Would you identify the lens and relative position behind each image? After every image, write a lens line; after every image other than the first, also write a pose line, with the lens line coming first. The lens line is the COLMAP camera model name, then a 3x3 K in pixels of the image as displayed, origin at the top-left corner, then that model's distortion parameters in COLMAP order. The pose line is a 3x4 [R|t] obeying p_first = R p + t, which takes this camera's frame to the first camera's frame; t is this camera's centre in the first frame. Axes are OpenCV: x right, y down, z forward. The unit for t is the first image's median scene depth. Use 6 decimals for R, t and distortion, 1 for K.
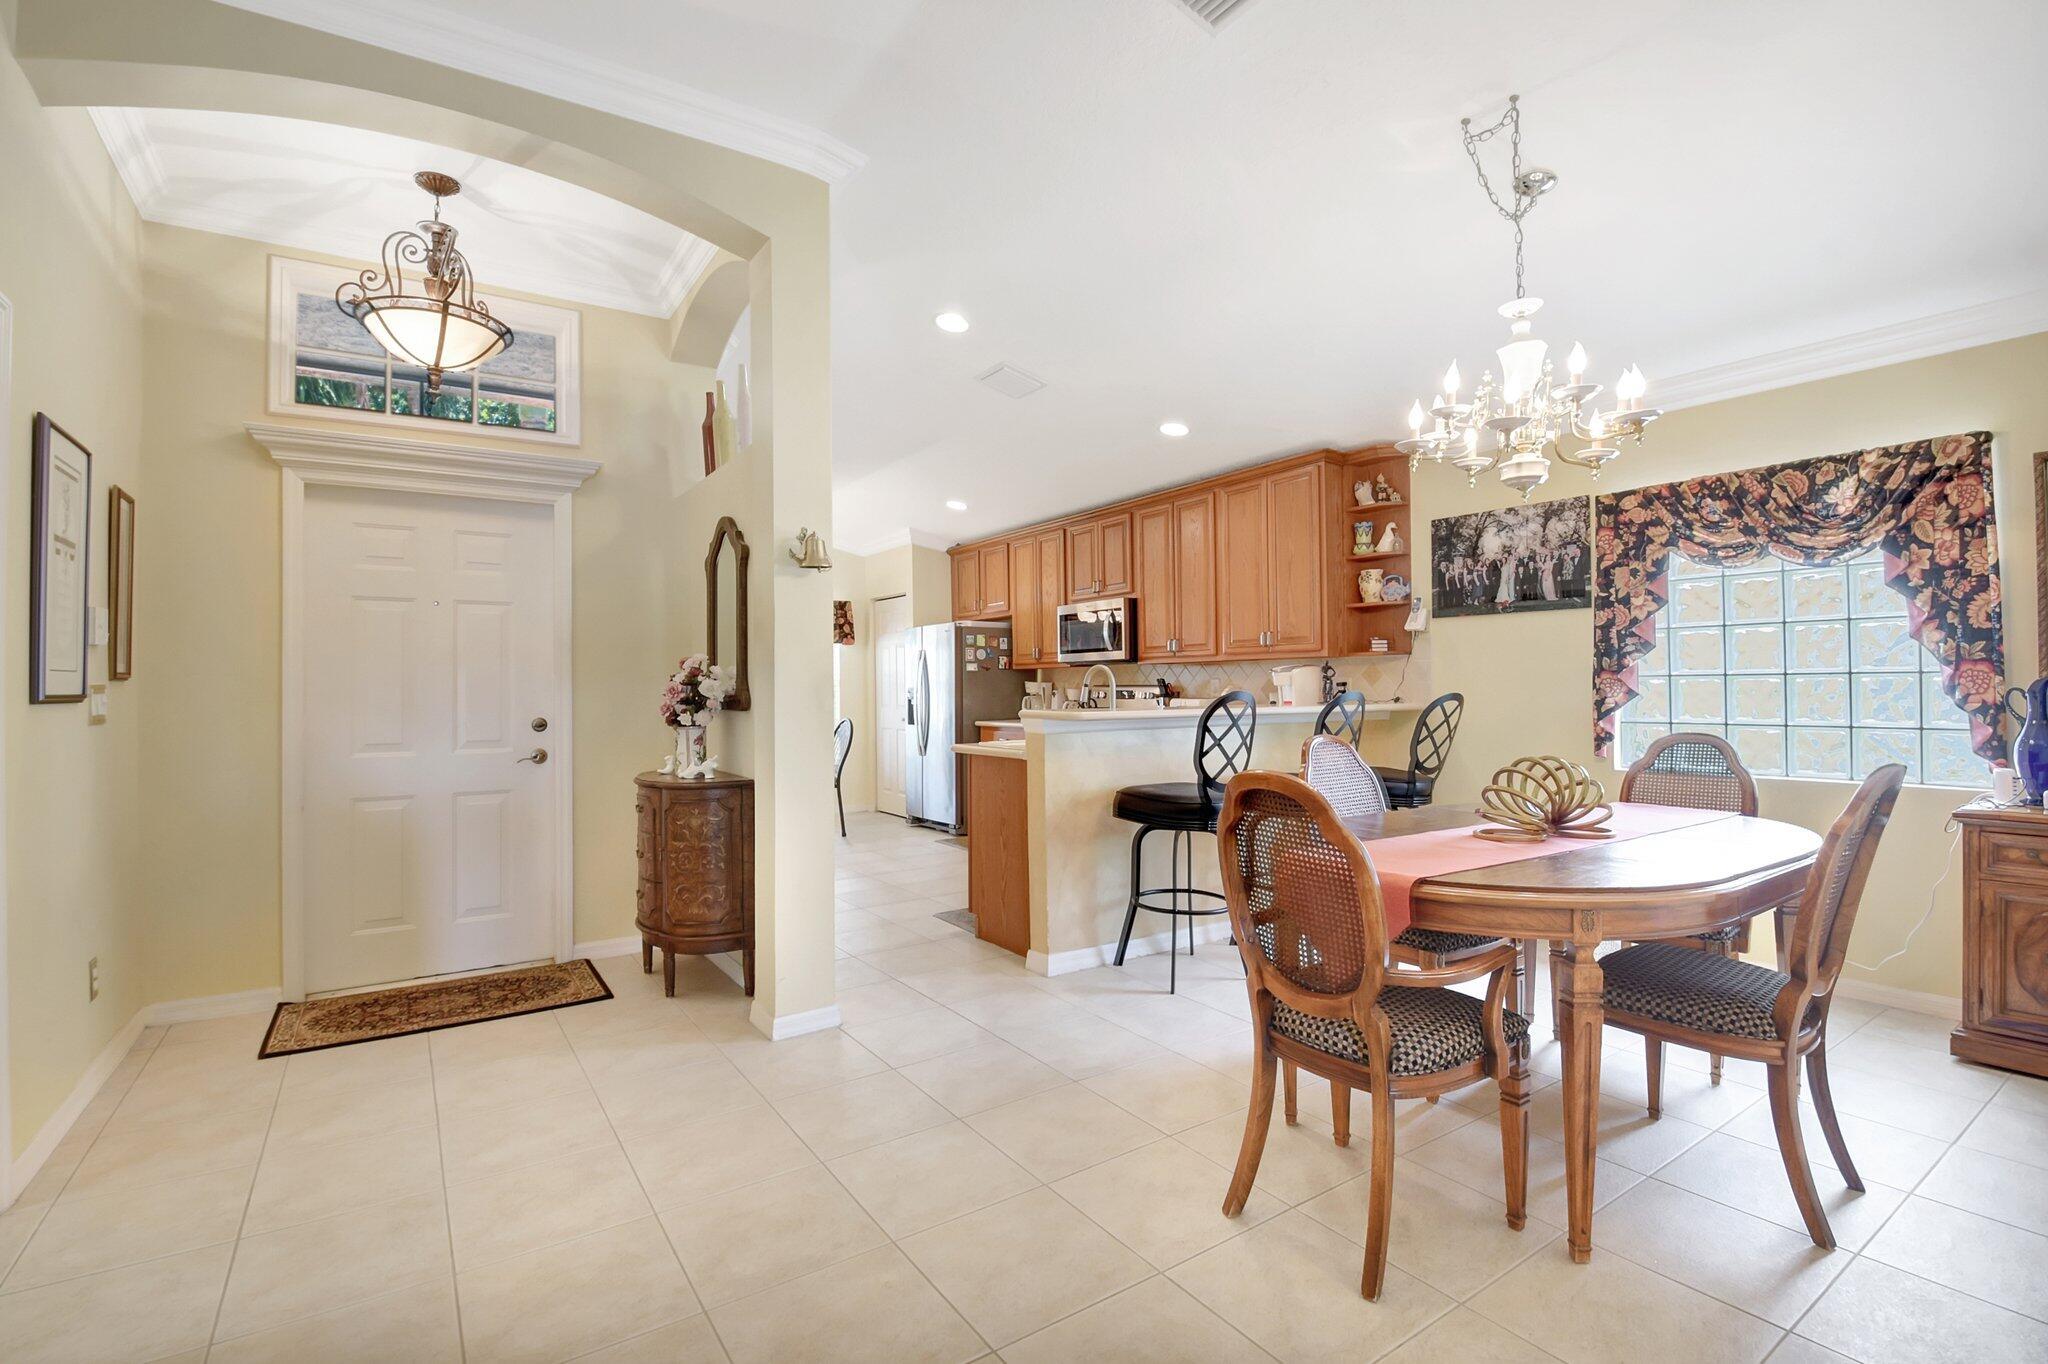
lens RADIAL K [[907.7, 0, 1013.3], [0, 907.7, 686.8], [0, 0, 1]] dist [-0.014539, -0.000351]
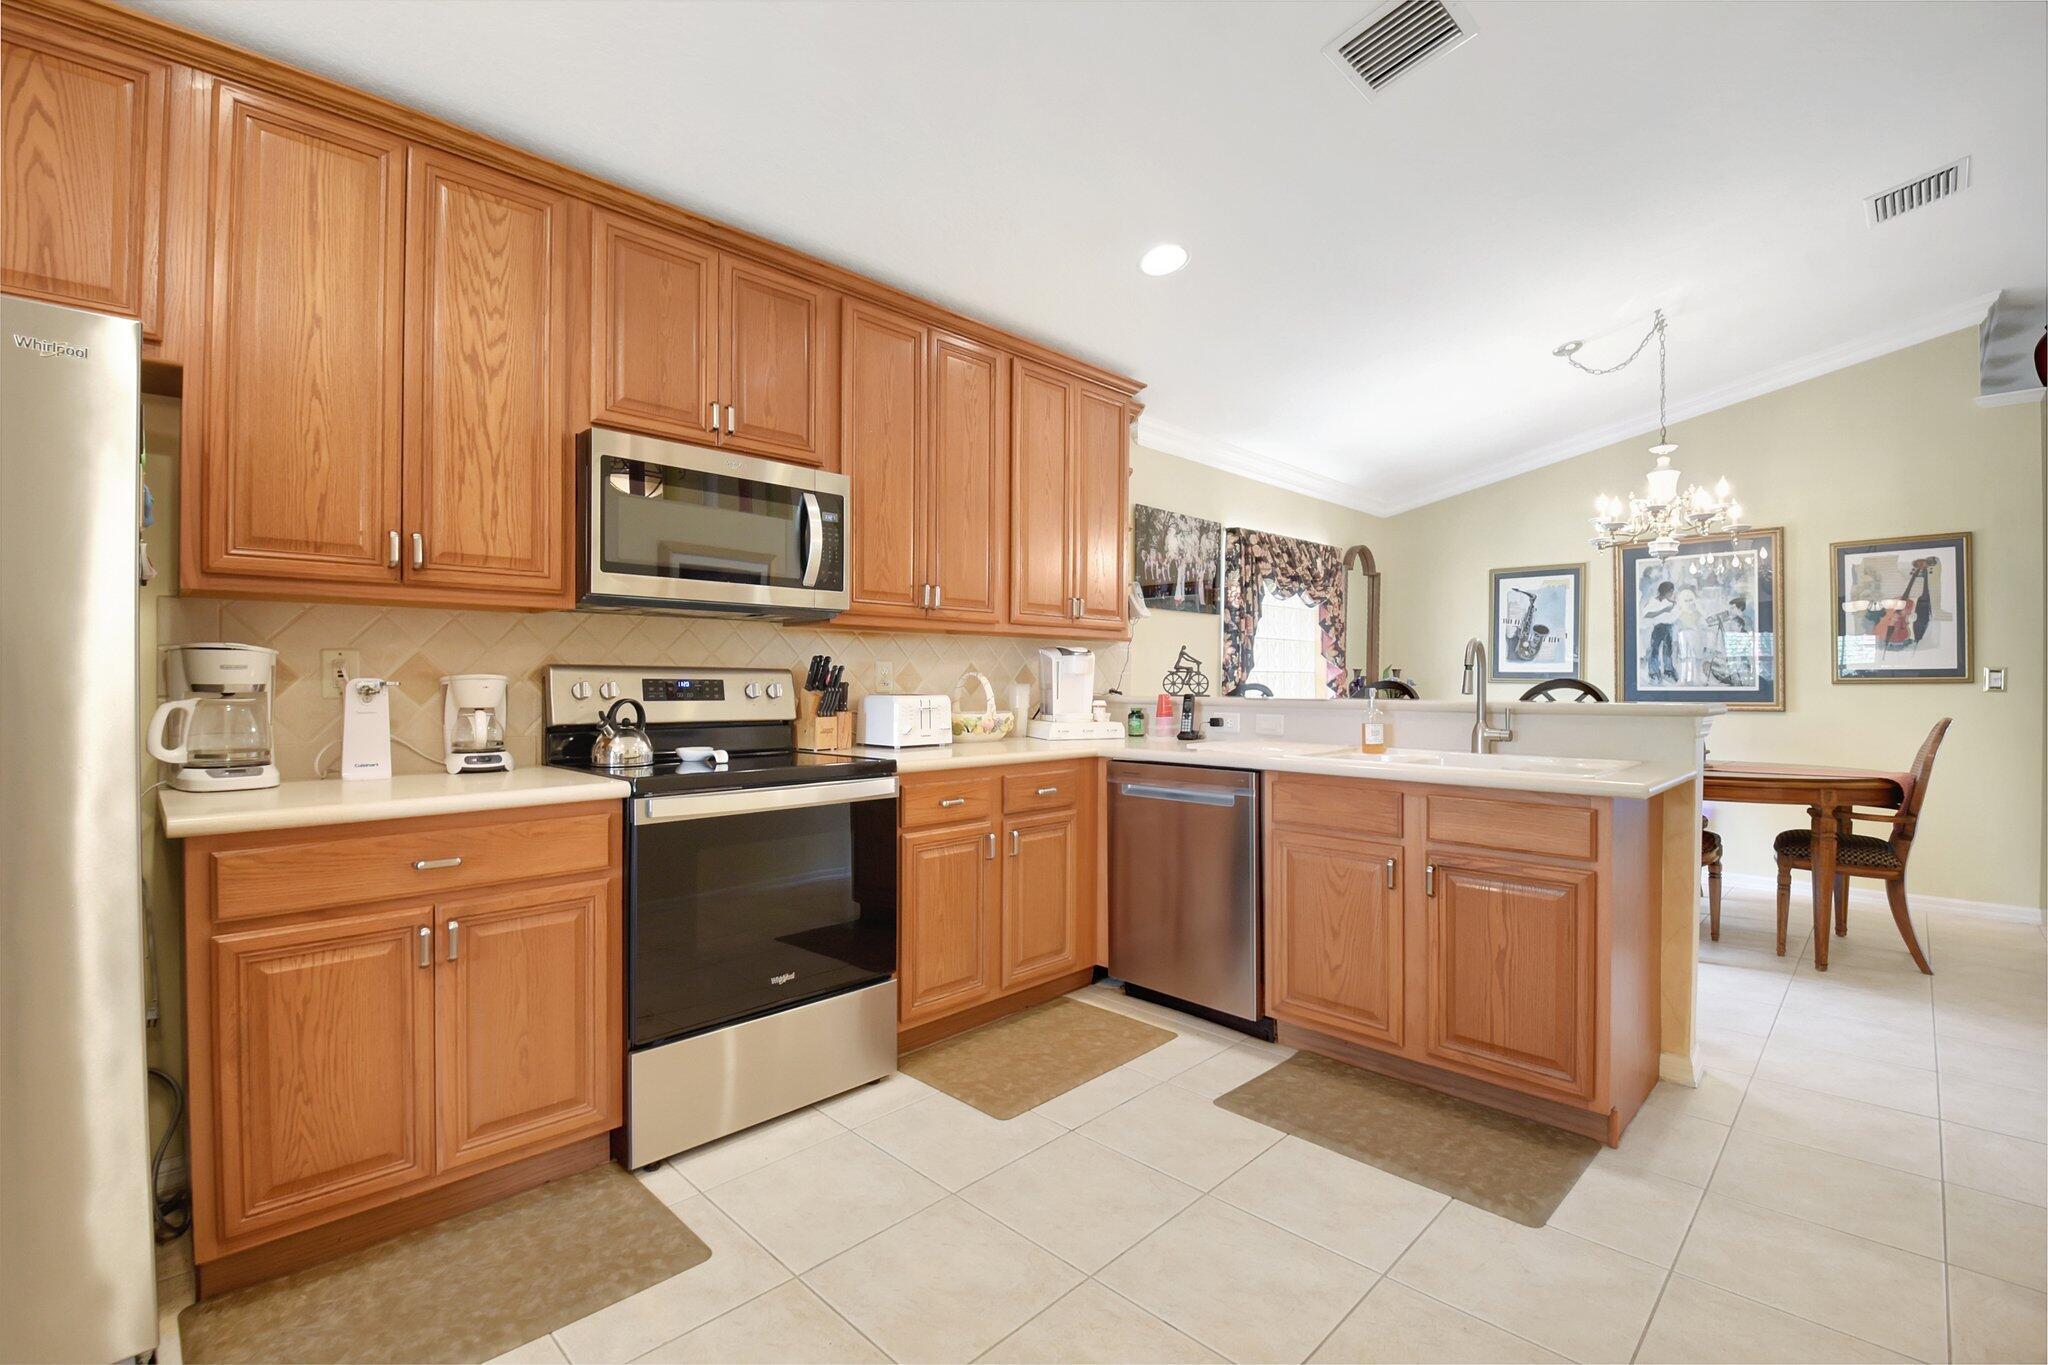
lens RADIAL K [[907.7, 0, 1013.0], [0, 907.7, 669.5], [0, 0, 1]] dist [-0.014539, -0.000351]
pose [[-0.179408, 0.012241, 0.983699, -0.487112], [-0.007400, 0.999878, -0.013792, 0.004391], [-0.983747, -0.009754, -0.179296, 1.408098]]
